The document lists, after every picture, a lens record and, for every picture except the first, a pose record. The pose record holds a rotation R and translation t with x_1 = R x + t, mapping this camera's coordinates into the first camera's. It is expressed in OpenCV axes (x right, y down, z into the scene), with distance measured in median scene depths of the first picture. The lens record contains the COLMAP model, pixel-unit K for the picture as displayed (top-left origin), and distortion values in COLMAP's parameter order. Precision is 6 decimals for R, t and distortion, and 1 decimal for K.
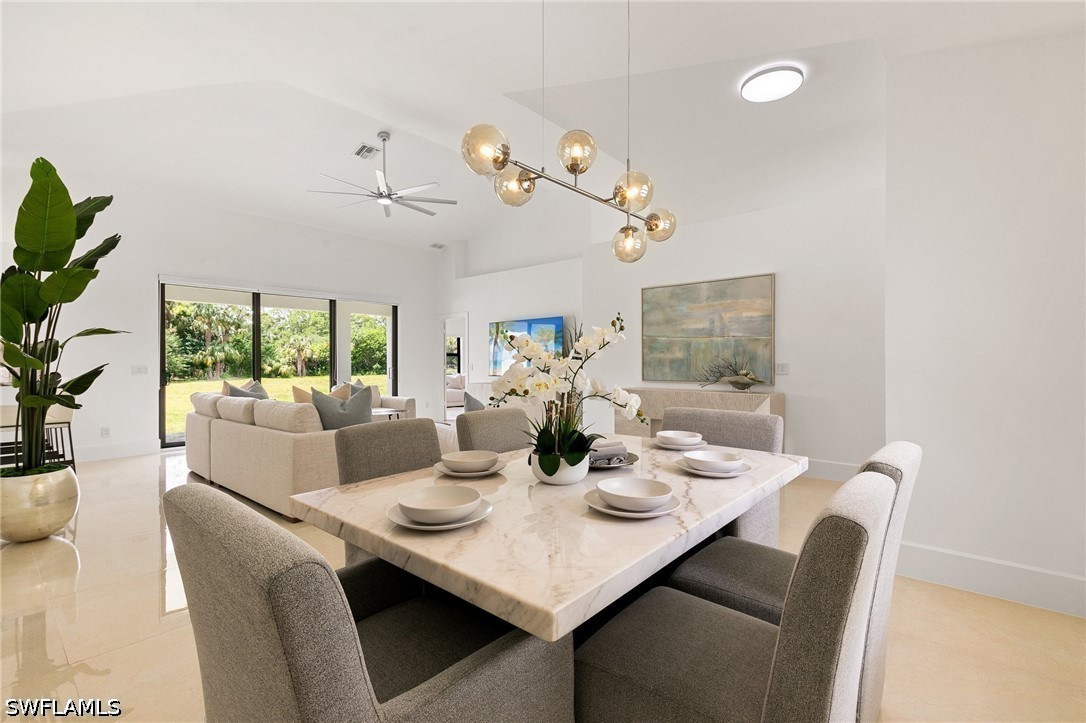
lens RADIAL K [[483.9, 0, 537.0], [0, 483.9, 362.4], [0, 0, 1]] dist [0.007097, -0.001299]
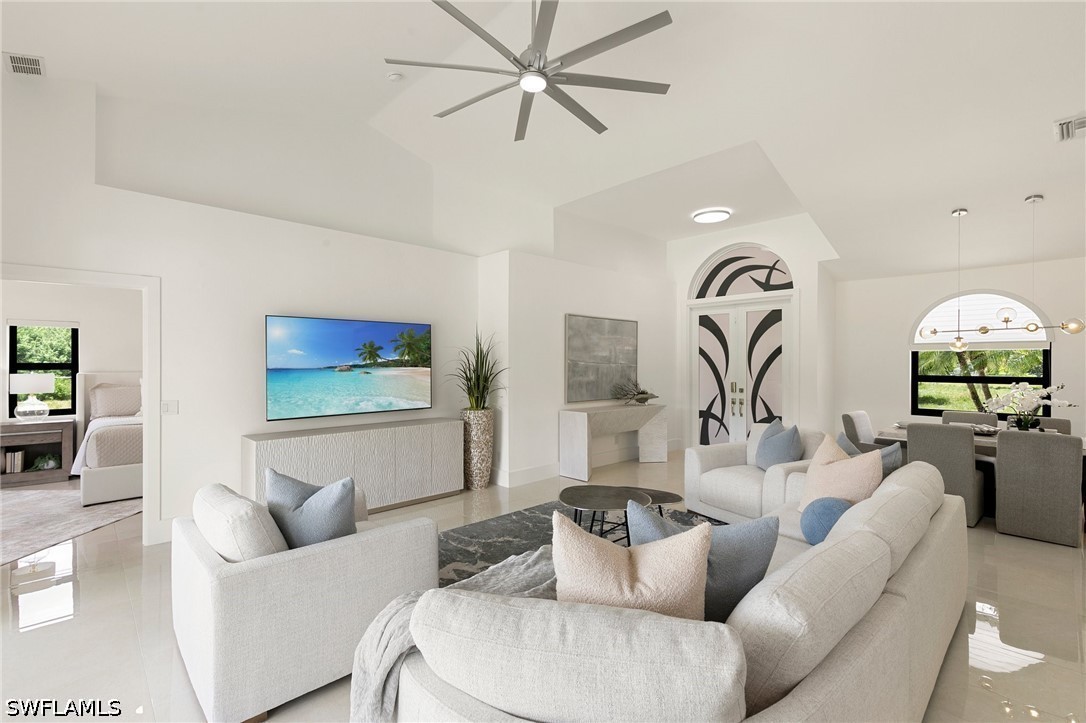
lens RADIAL K [[483.9, 0, 546.9], [0, 483.9, 362.0], [0, 0, 1]] dist [0.007097, -0.001299]
pose [[0.087255, 0.004359, 0.996176, -0.527583], [-0.003042, 0.999987, -0.004109, -0.029574], [-0.996181, -0.002671, 0.087268, 0.615629]]
